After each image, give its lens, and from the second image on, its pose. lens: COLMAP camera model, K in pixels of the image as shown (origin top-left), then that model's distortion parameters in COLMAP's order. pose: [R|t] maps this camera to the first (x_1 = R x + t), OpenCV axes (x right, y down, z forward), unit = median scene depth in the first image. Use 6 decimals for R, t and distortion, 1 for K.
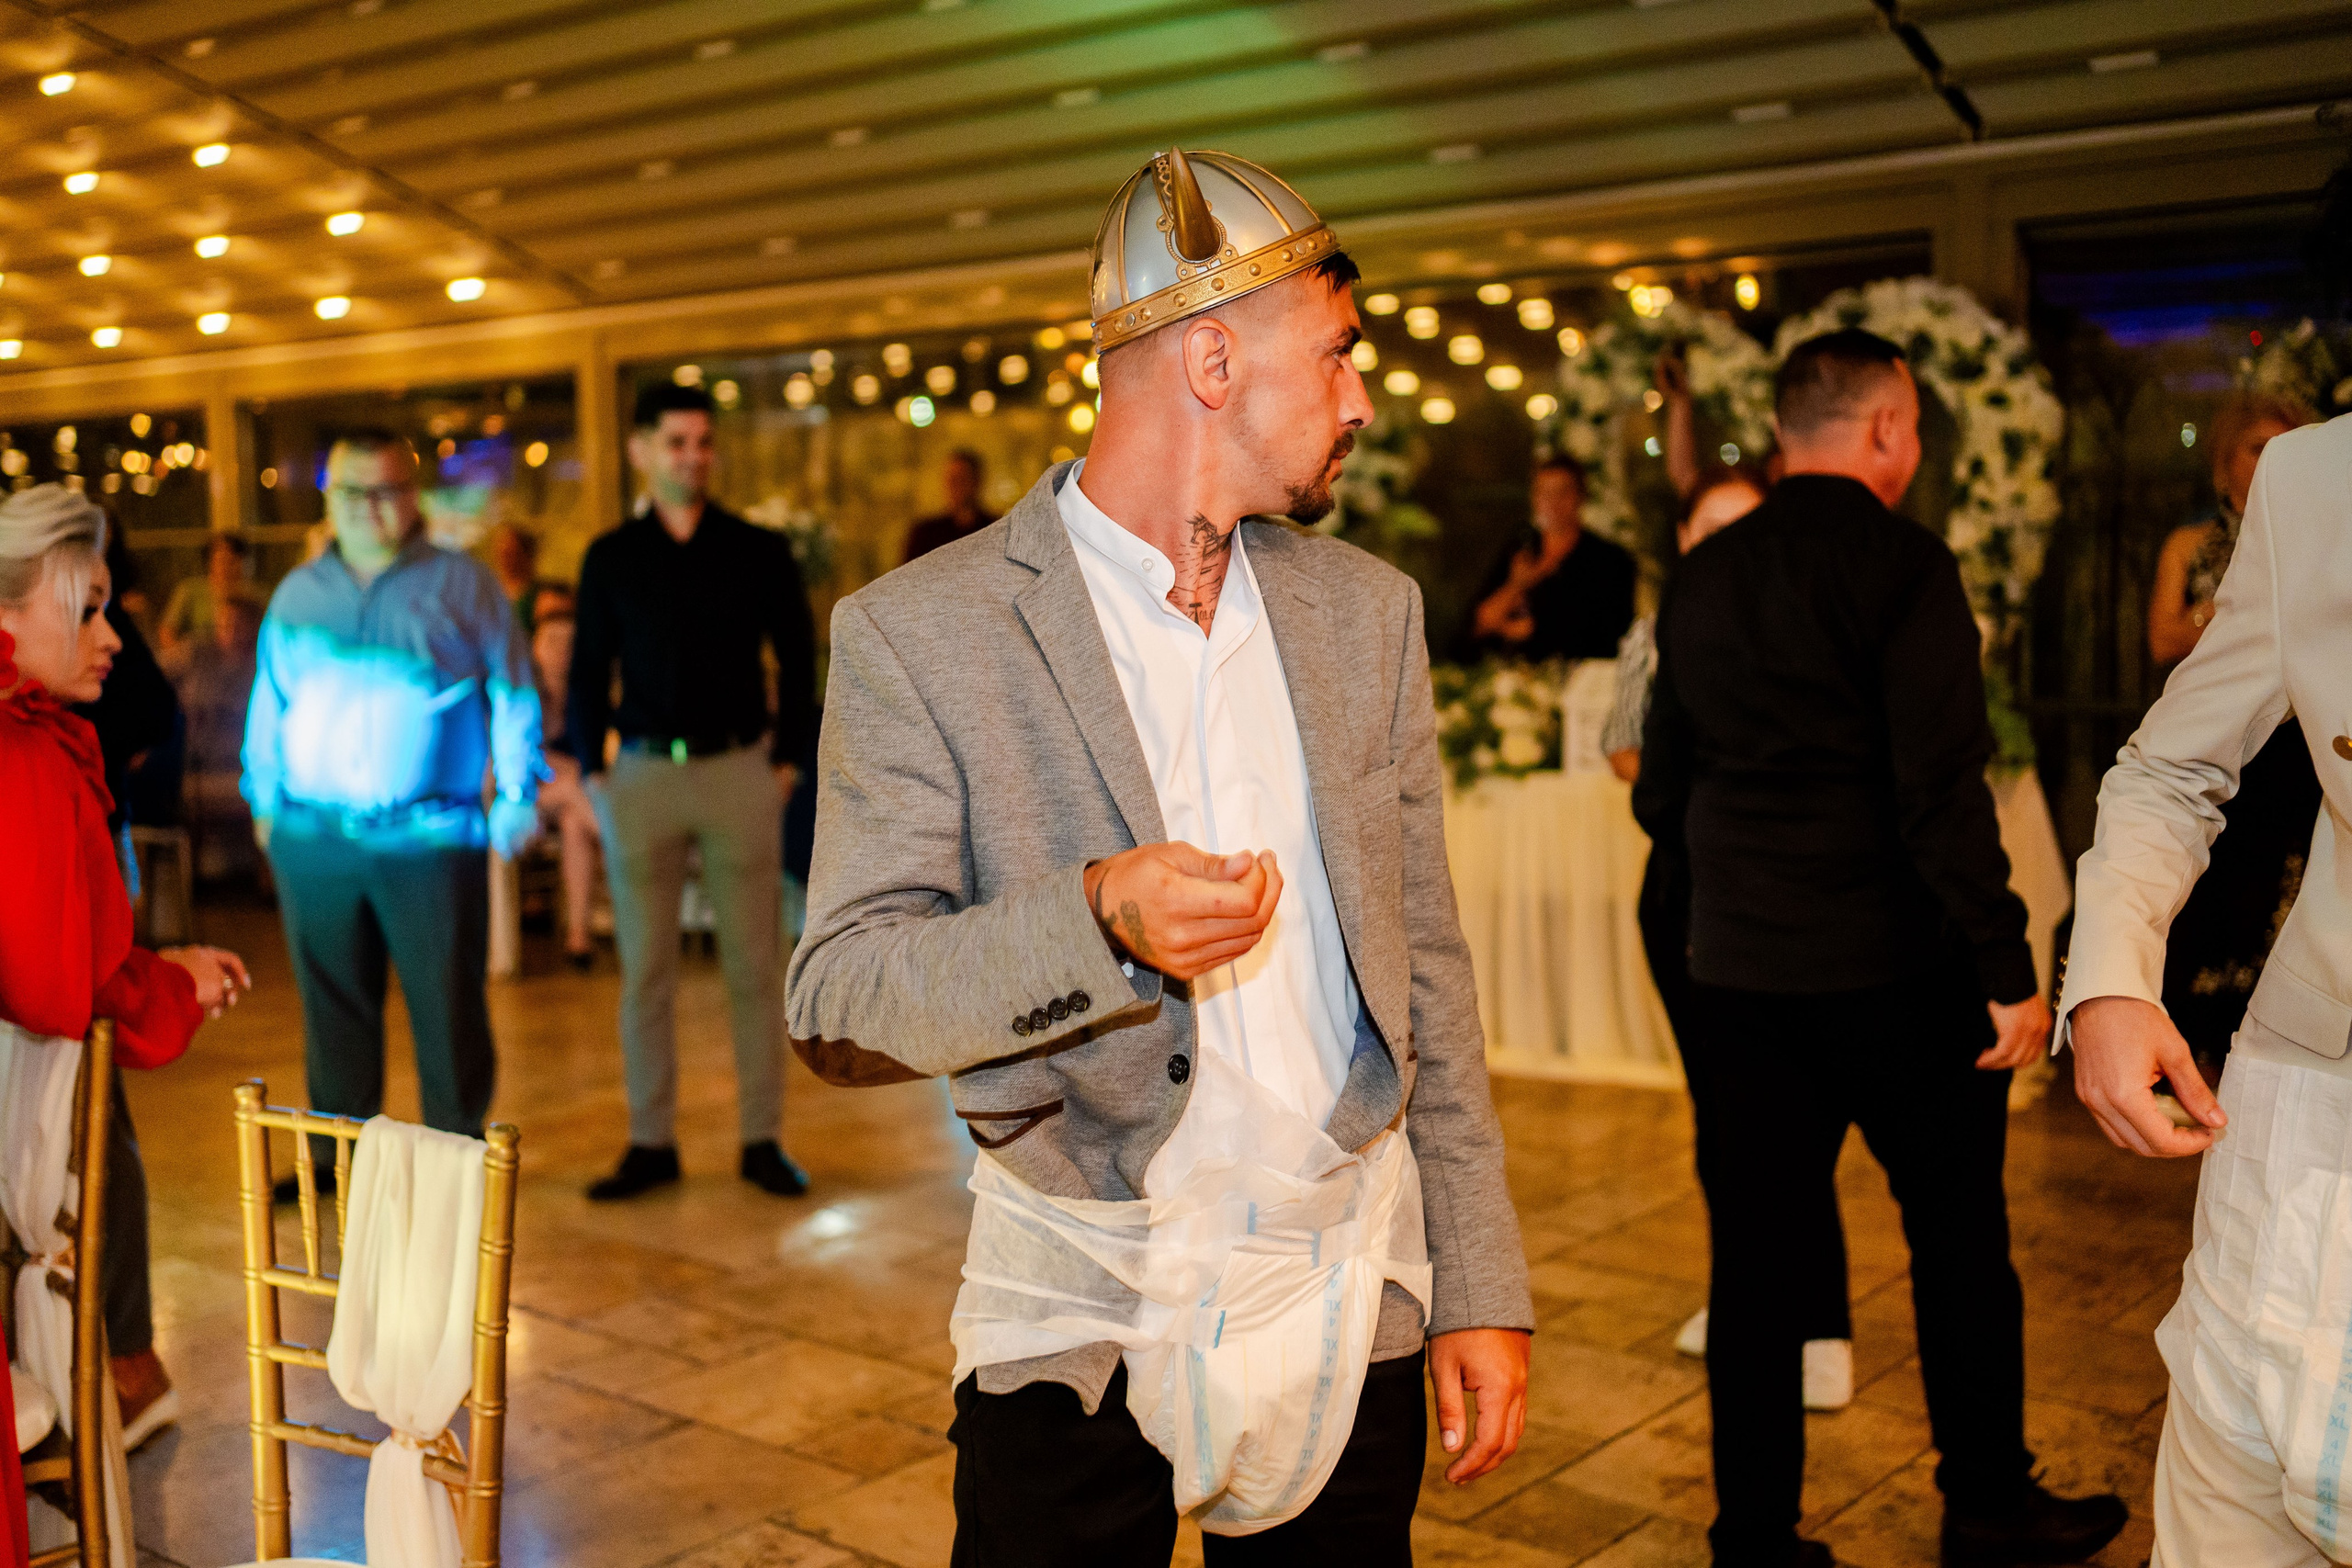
lens RADIAL K [[2493.8, 0, 1189.3], [0, 2493.8, 781.0], [0, 0, 1]] dist [-0.028183, 0.145737]
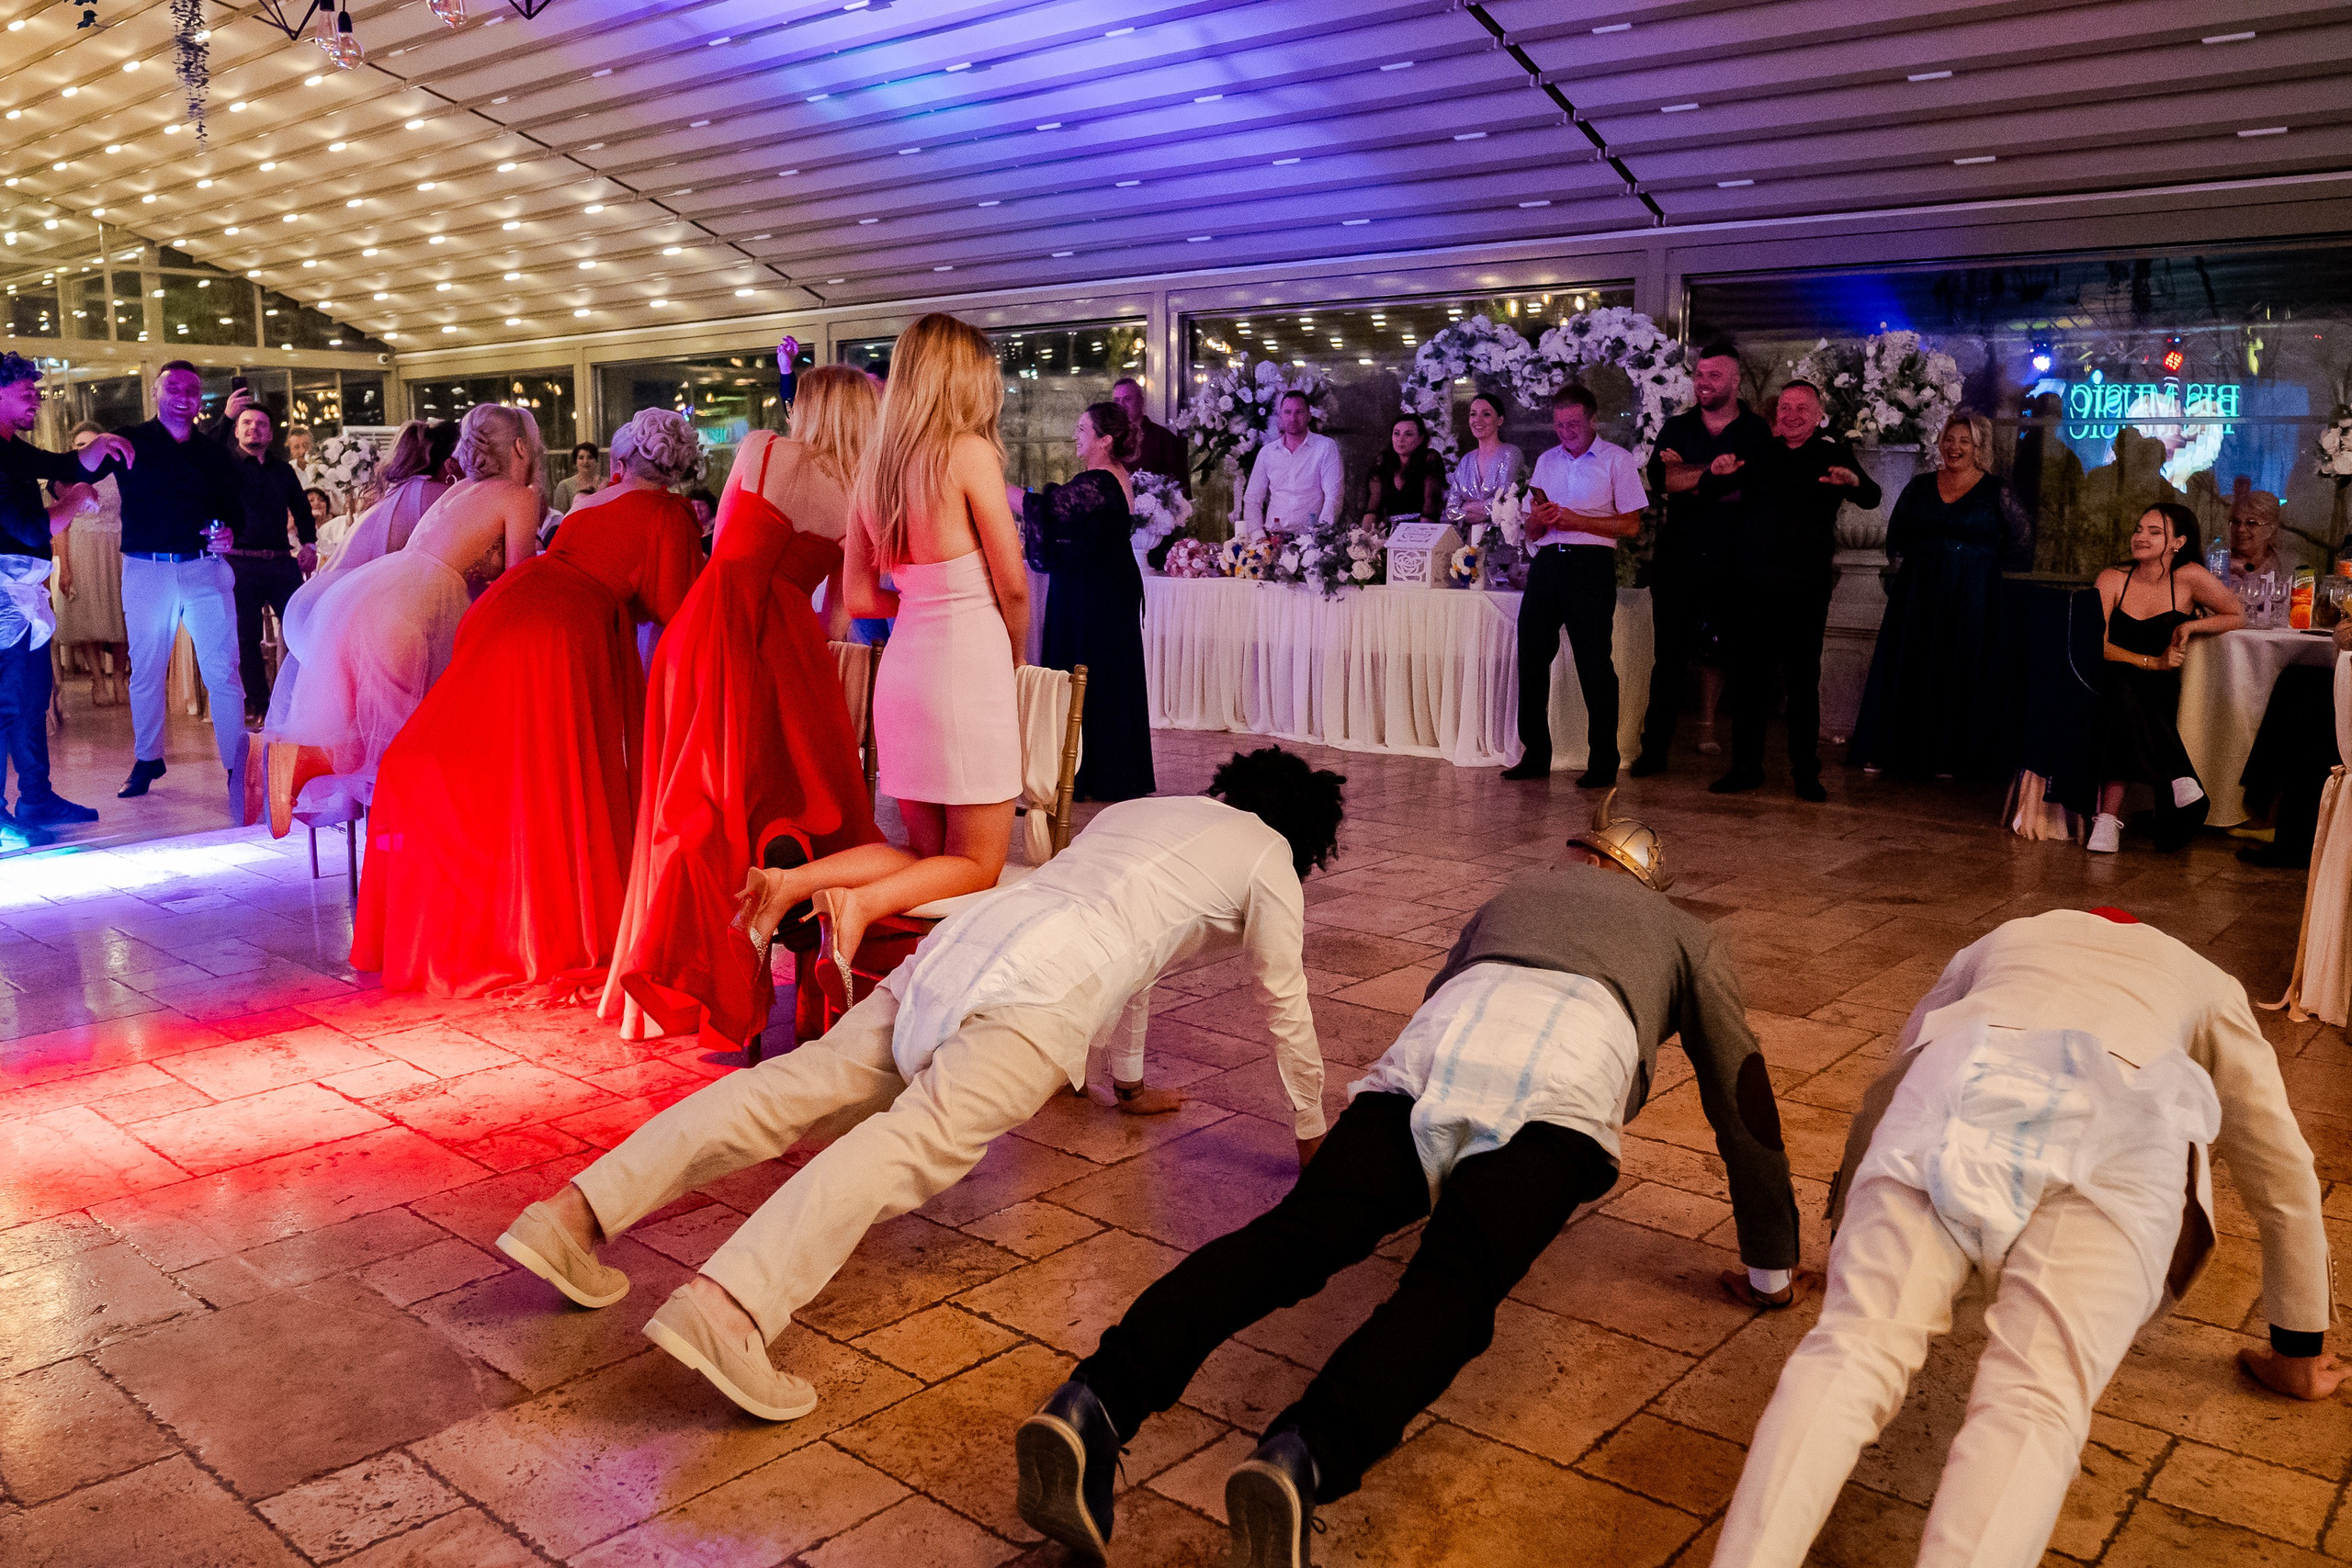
lens RADIAL K [[1834.9, 0, 1168.7], [0, 1834.9, 784.4], [0, 0, 1]] dist [-0.082465, 0.047004]
pose [[0.999280, 0.024003, -0.029383, 0.031146], [-0.021886, 0.997281, 0.070362, 0.042517], [0.030992, -0.069668, 0.997089, -0.266541]]
